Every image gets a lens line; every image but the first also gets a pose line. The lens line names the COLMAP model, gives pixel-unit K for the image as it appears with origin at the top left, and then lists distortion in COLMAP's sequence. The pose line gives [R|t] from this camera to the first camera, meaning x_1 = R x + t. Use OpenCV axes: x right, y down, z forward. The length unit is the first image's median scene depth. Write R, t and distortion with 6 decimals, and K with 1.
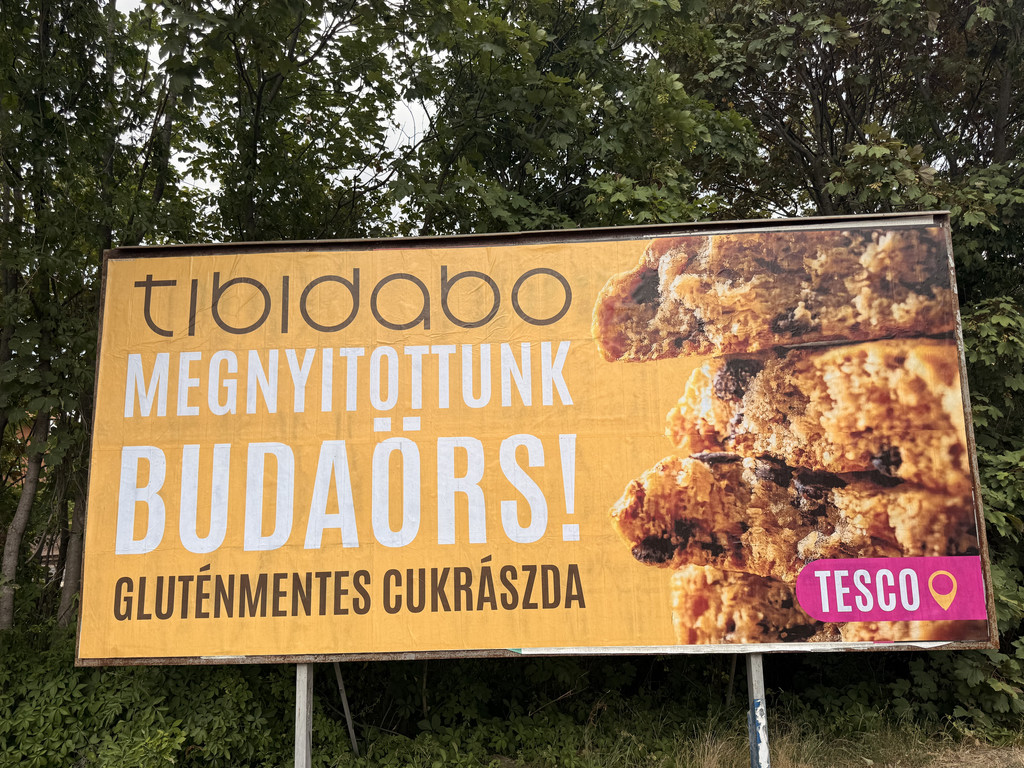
lens RADIAL K [[724.2, 0, 487.6], [0, 724.2, 386.9], [0, 0, 1]] dist [0.071220, -0.093193]
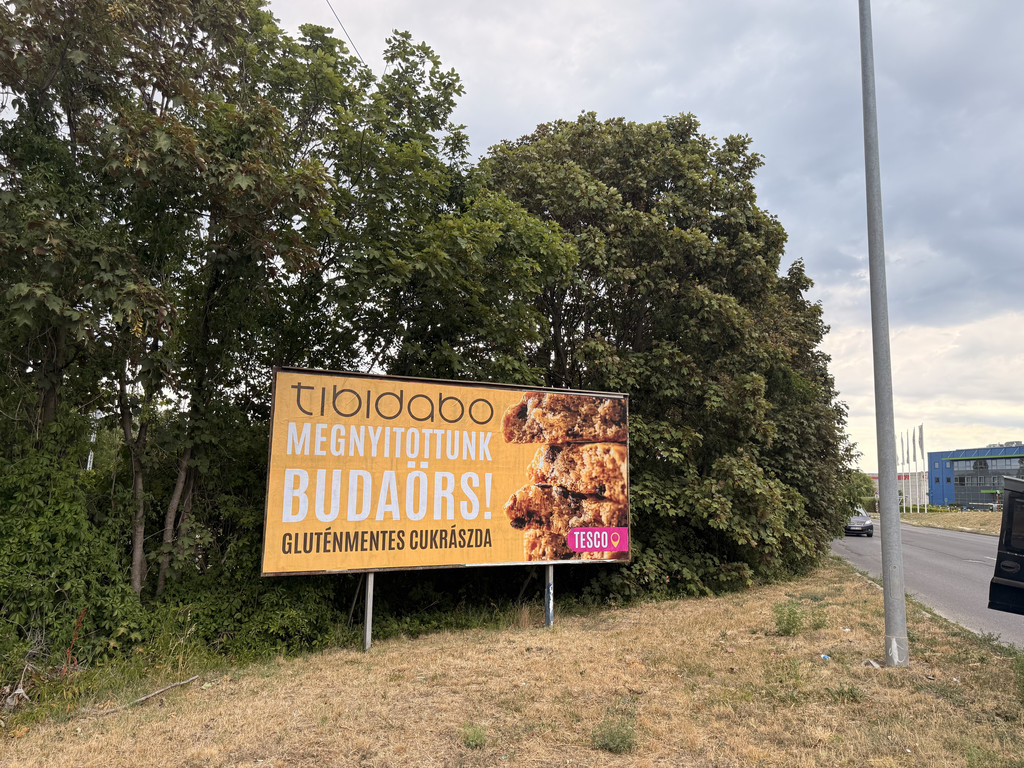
lens RADIAL K [[724.2, 0, 510.3], [0, 724.2, 385.0], [0, 0, 1]] dist [0.071220, -0.093193]
pose [[0.885120, 0.102662, 0.453897, -0.907934], [-0.095657, 0.994672, -0.038440, -0.132517], [-0.455425, -0.009394, 0.890225, -1.093567]]
